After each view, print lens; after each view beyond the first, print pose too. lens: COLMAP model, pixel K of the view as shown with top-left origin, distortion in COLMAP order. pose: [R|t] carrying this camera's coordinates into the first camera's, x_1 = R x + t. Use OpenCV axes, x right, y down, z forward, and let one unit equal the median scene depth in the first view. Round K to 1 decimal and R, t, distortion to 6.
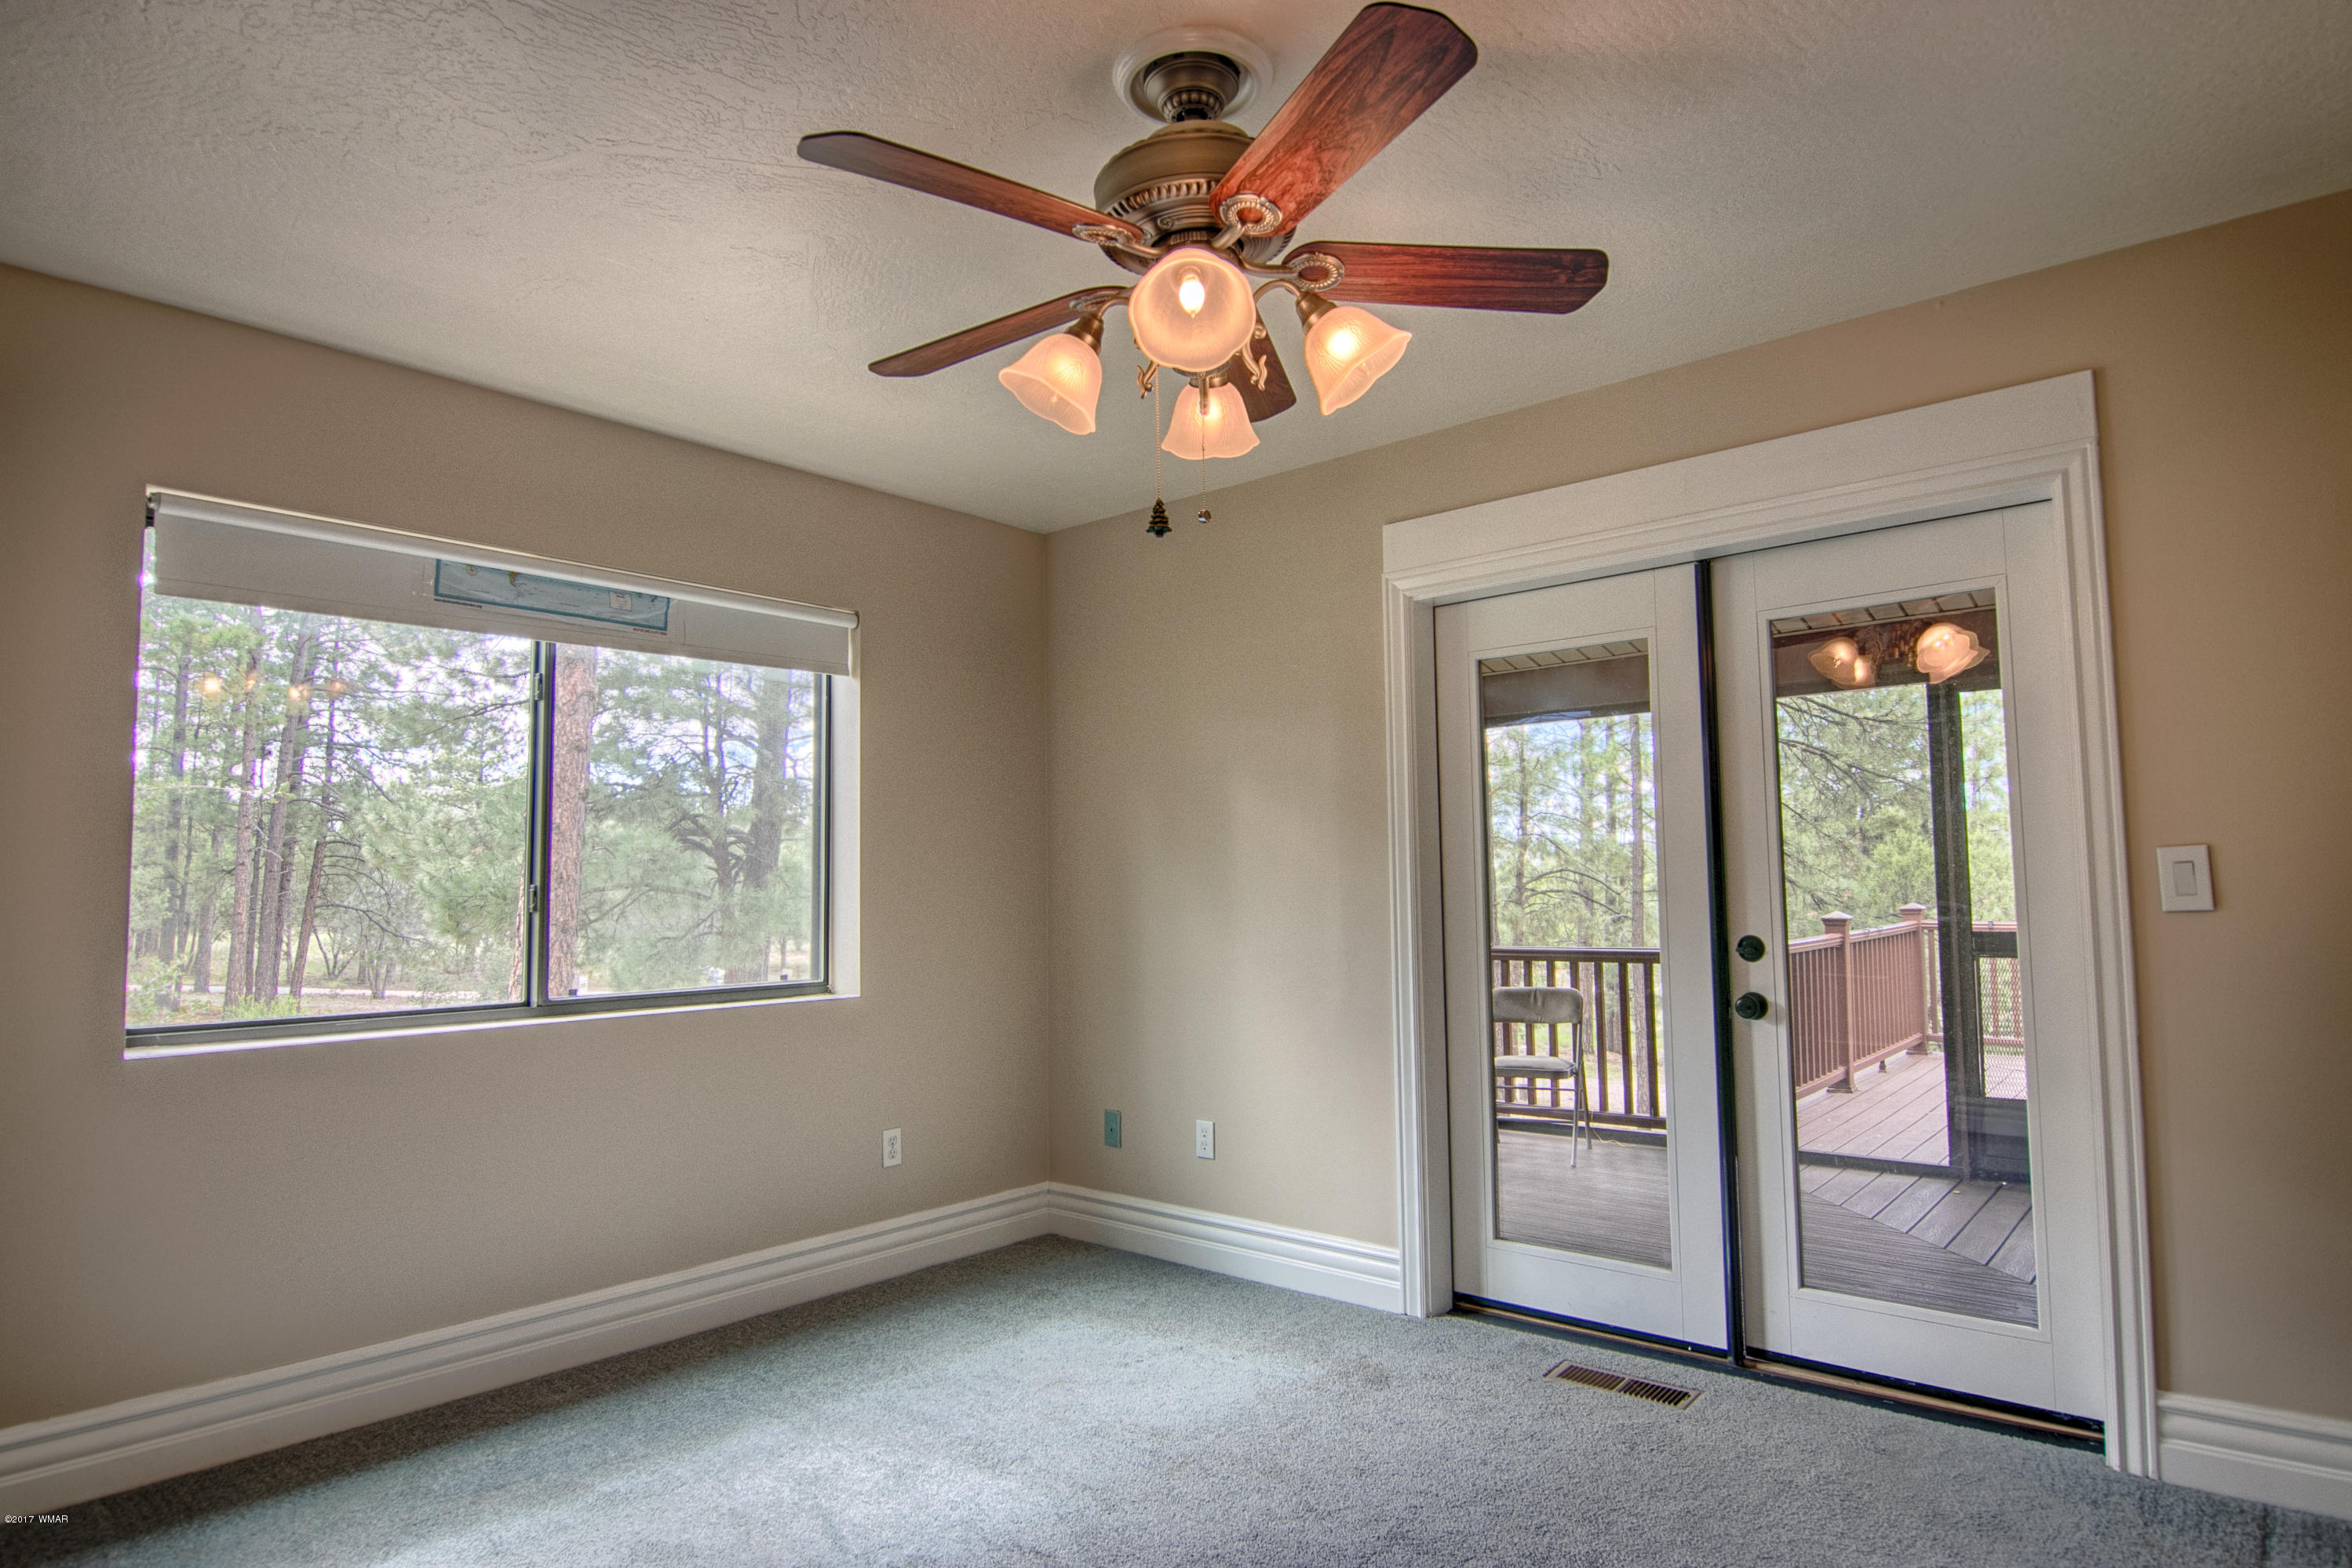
lens RADIAL K [[1335.8, 0, 1170.2], [0, 1335.8, 783.2], [0, 0, 1]] dist [-0.005110, -0.000848]
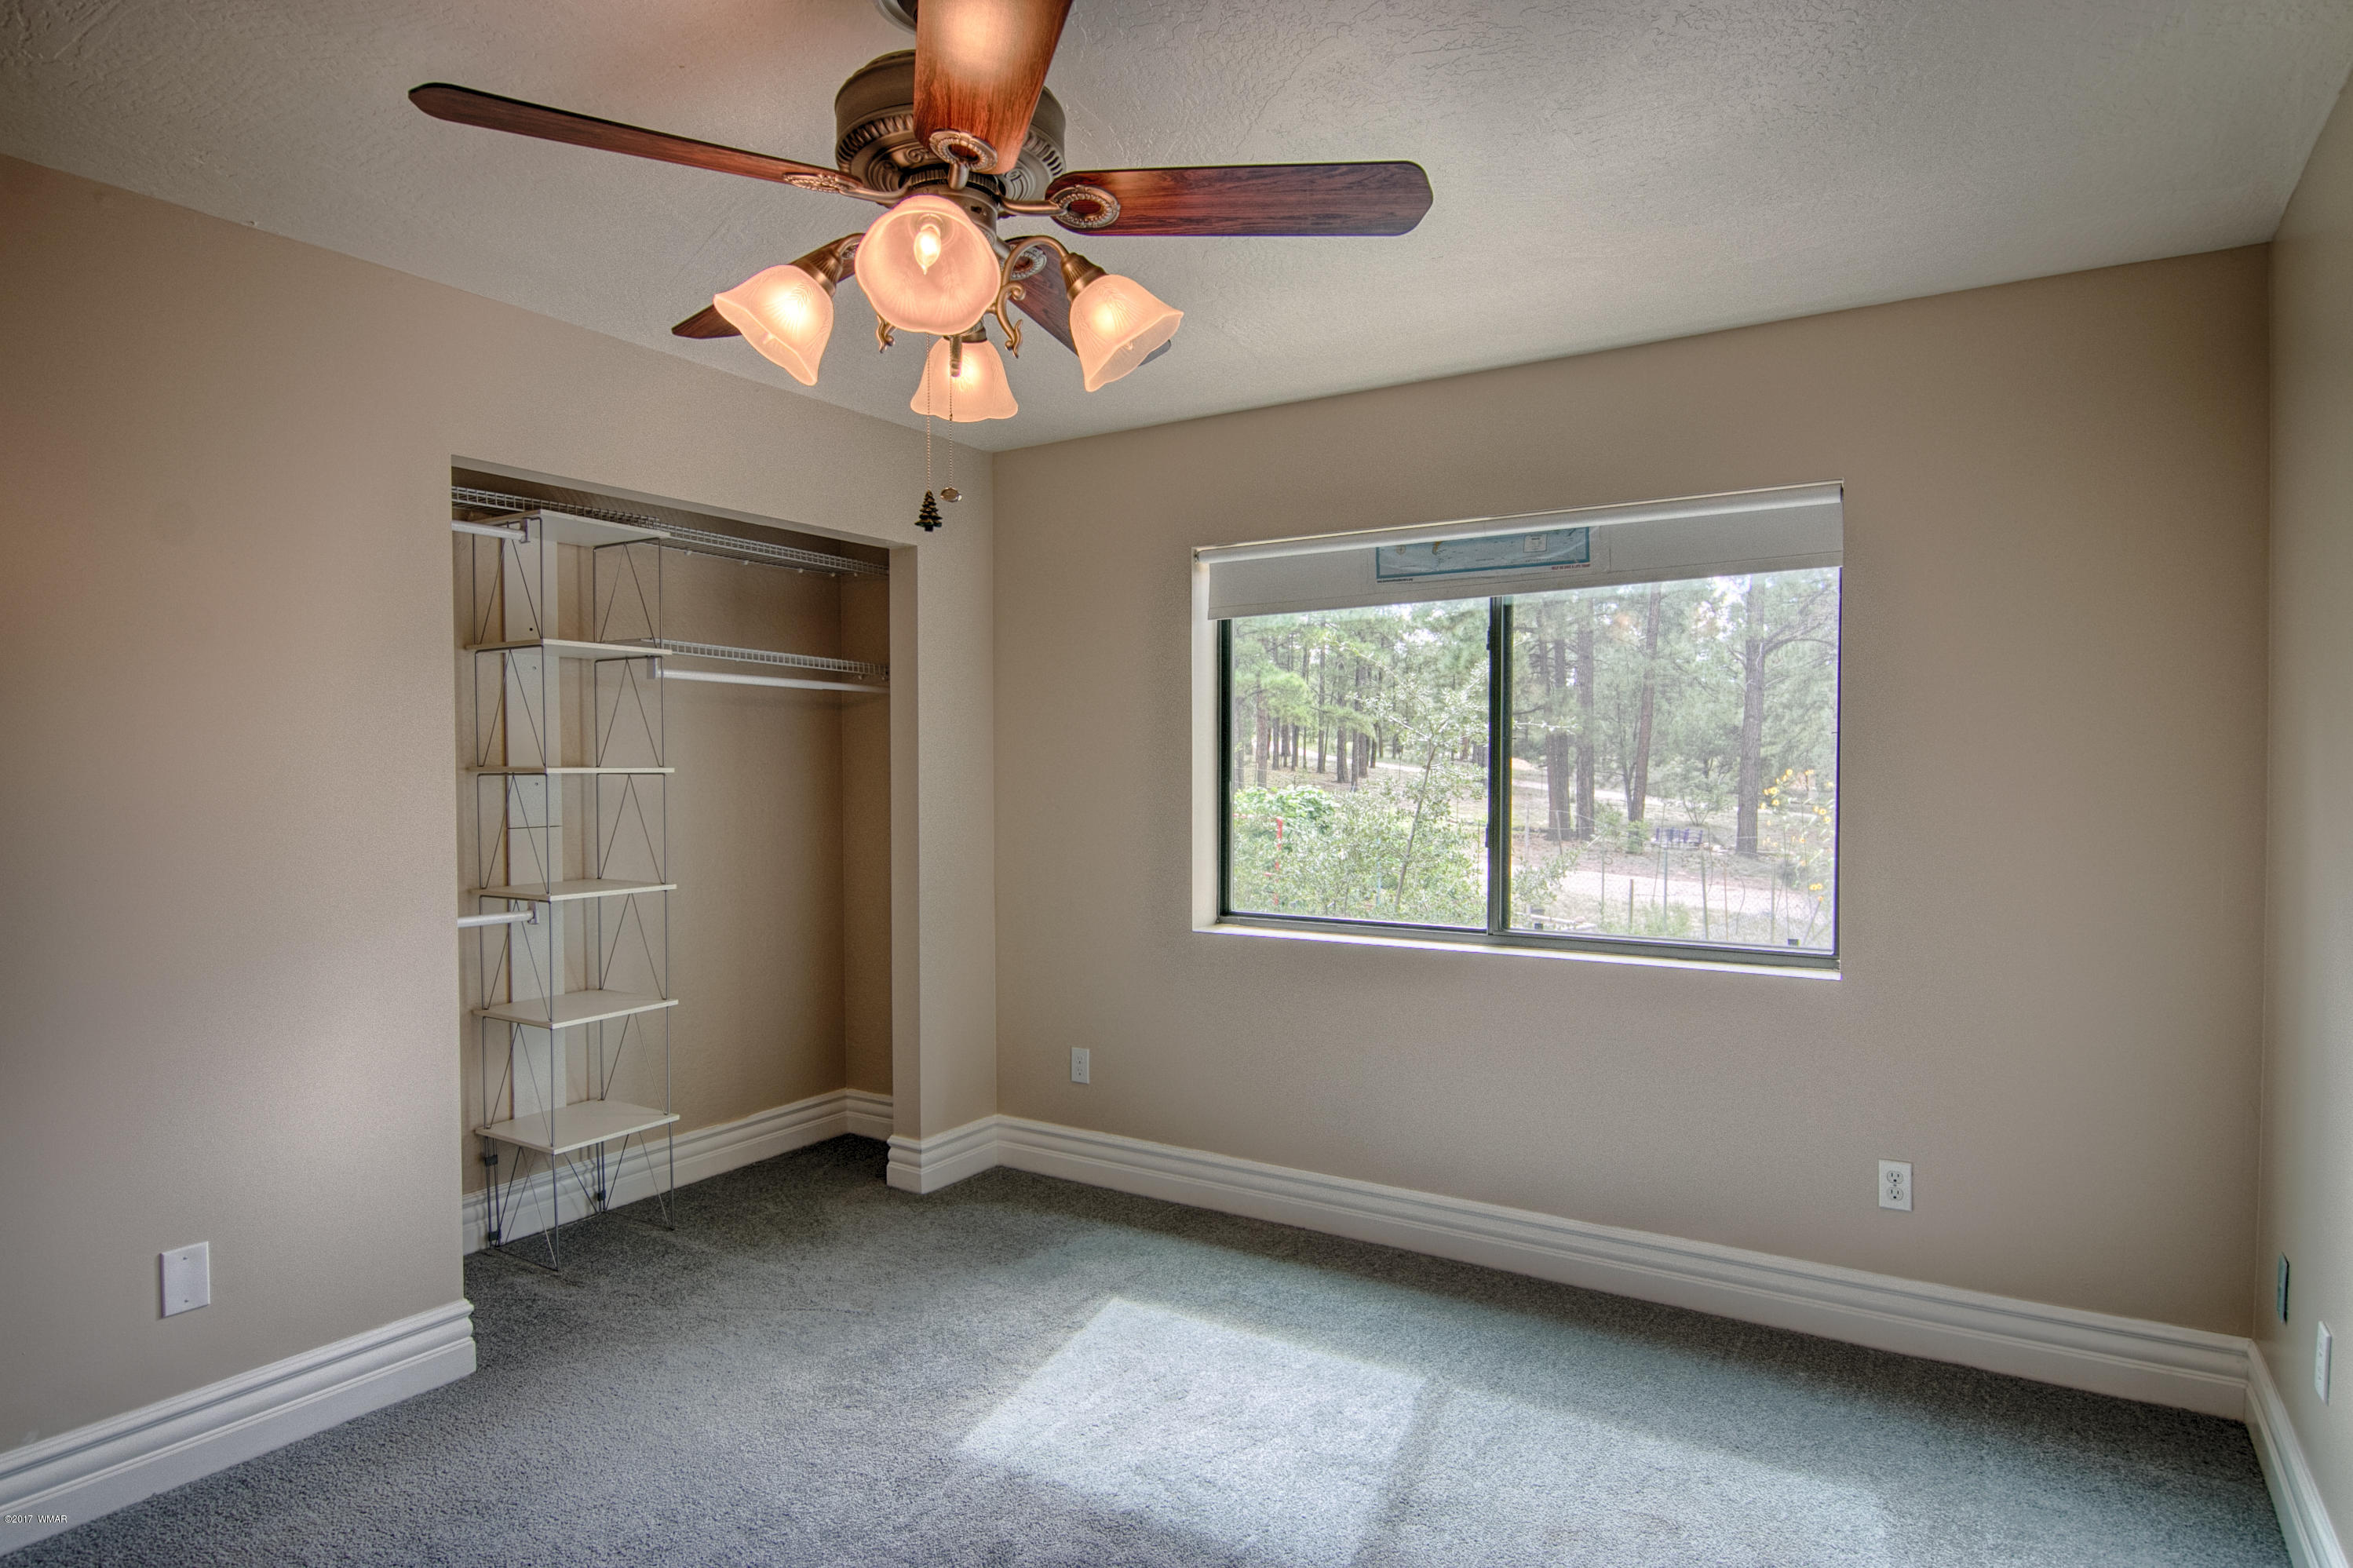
lens RADIAL K [[1336.3, 0, 1171.8], [0, 1336.3, 785.6], [0, 0, 1]] dist [-0.005110, -0.000848]
pose [[0.135243, 0.027877, -0.990420, 0.544454], [0.076867, 0.996296, 0.038539, -0.015608], [0.987826, -0.081343, 0.132599, 0.583022]]
